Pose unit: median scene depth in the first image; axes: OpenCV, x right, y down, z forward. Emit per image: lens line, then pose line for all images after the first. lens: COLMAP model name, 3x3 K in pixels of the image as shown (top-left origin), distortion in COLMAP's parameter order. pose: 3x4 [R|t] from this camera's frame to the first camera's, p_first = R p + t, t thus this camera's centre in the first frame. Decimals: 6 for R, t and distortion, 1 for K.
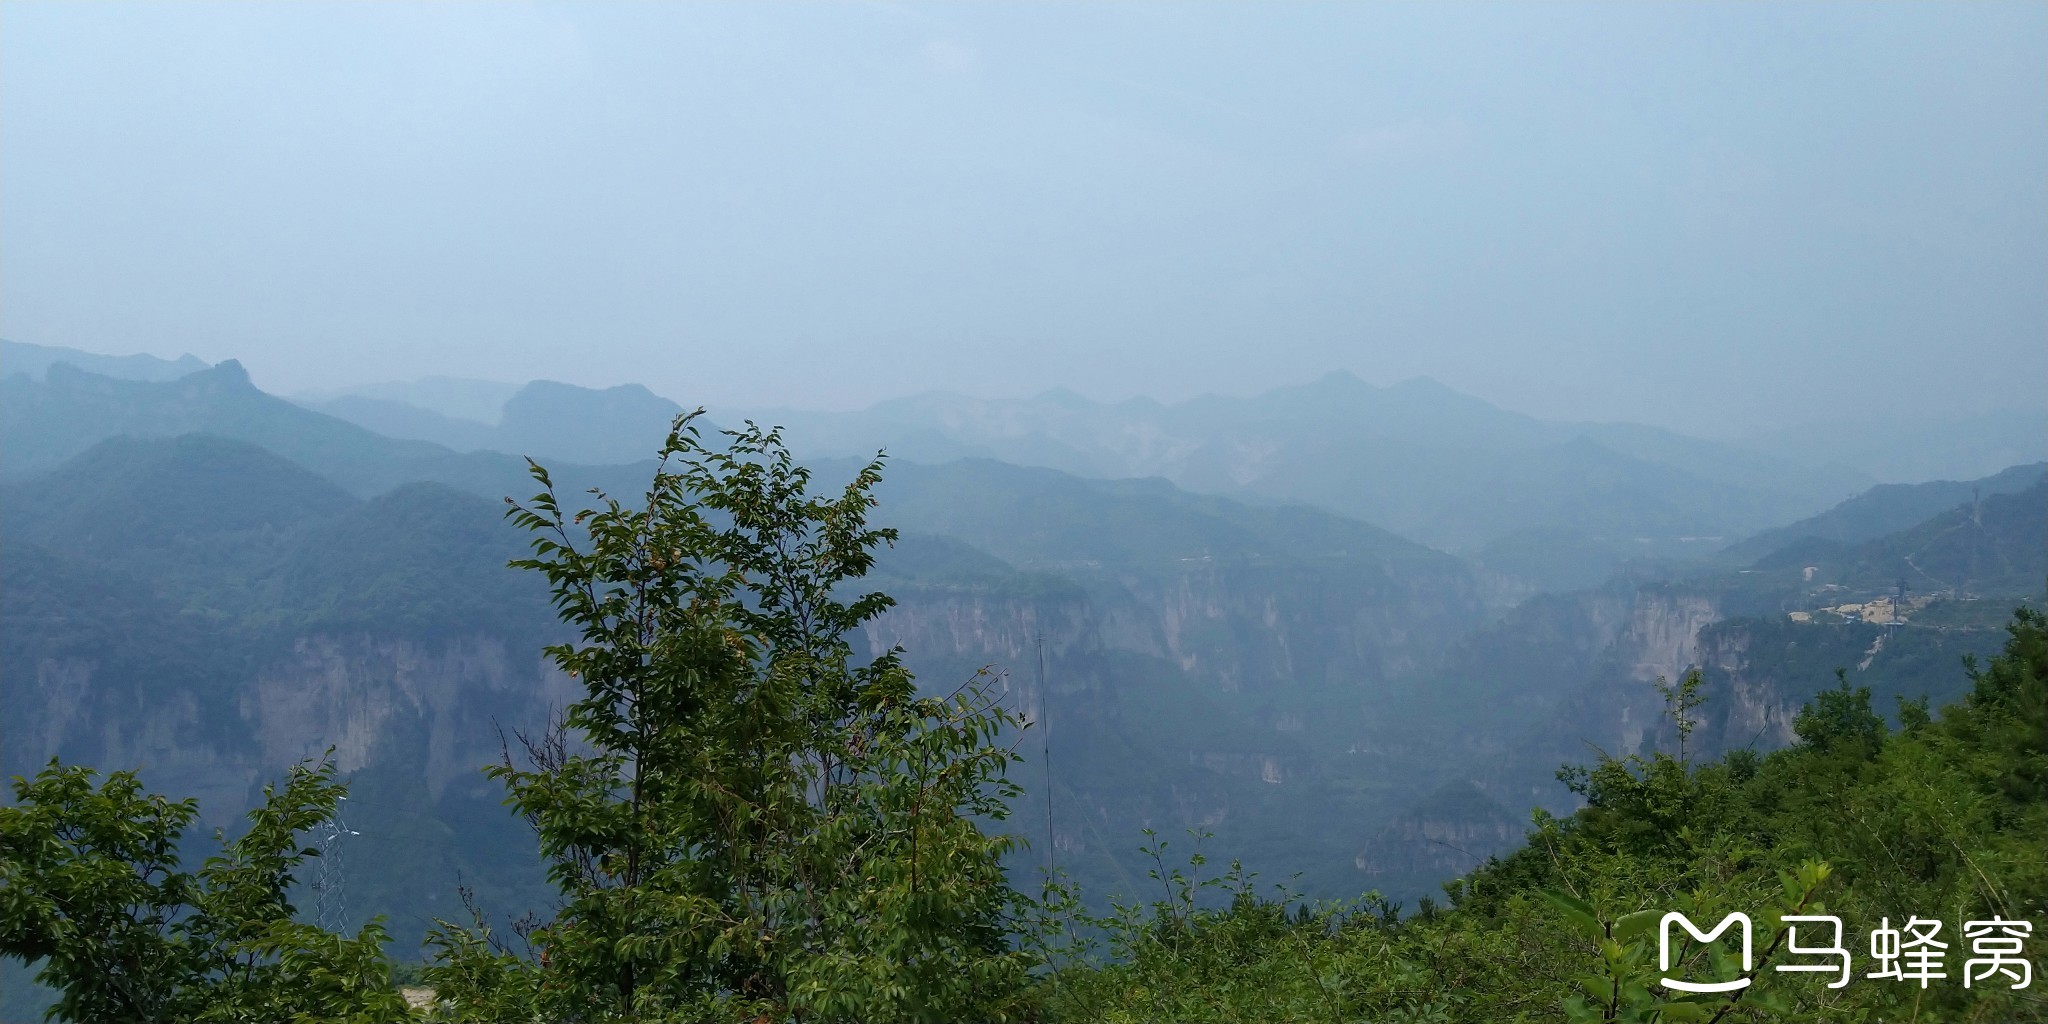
lens RADIAL K [[1641.5, 0, 1024.0], [0, 1641.5, 512.0], [0, 0, 1]] dist [0.110699, -0.203368]
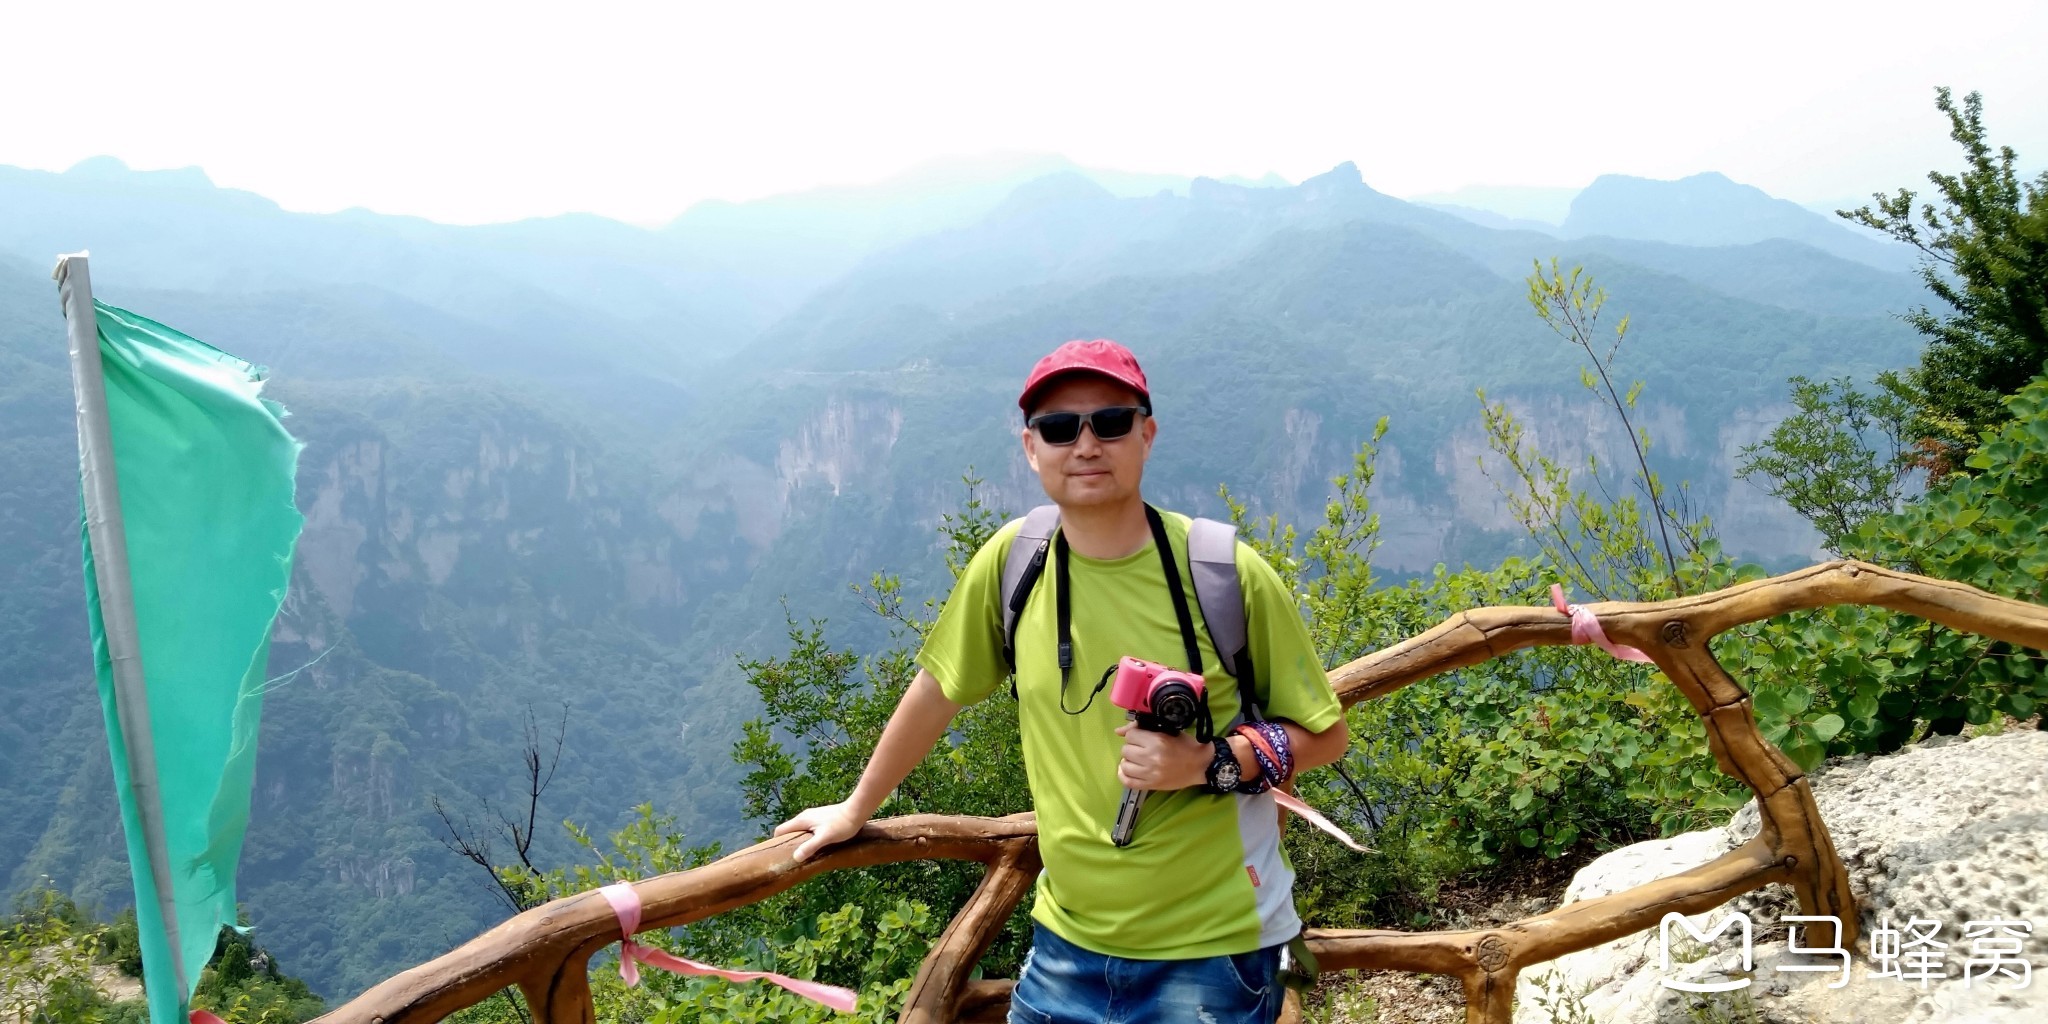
lens RADIAL K [[1641.5, 0, 1024.0], [0, 1641.5, 512.0], [0, 0, 1]] dist [0.110699, -0.203368]
pose [[0.847696, 0.046880, -0.528406, -0.129432], [0.008151, 0.994819, 0.101336, 0.038028], [0.530419, -0.090209, 0.842922, -0.047457]]
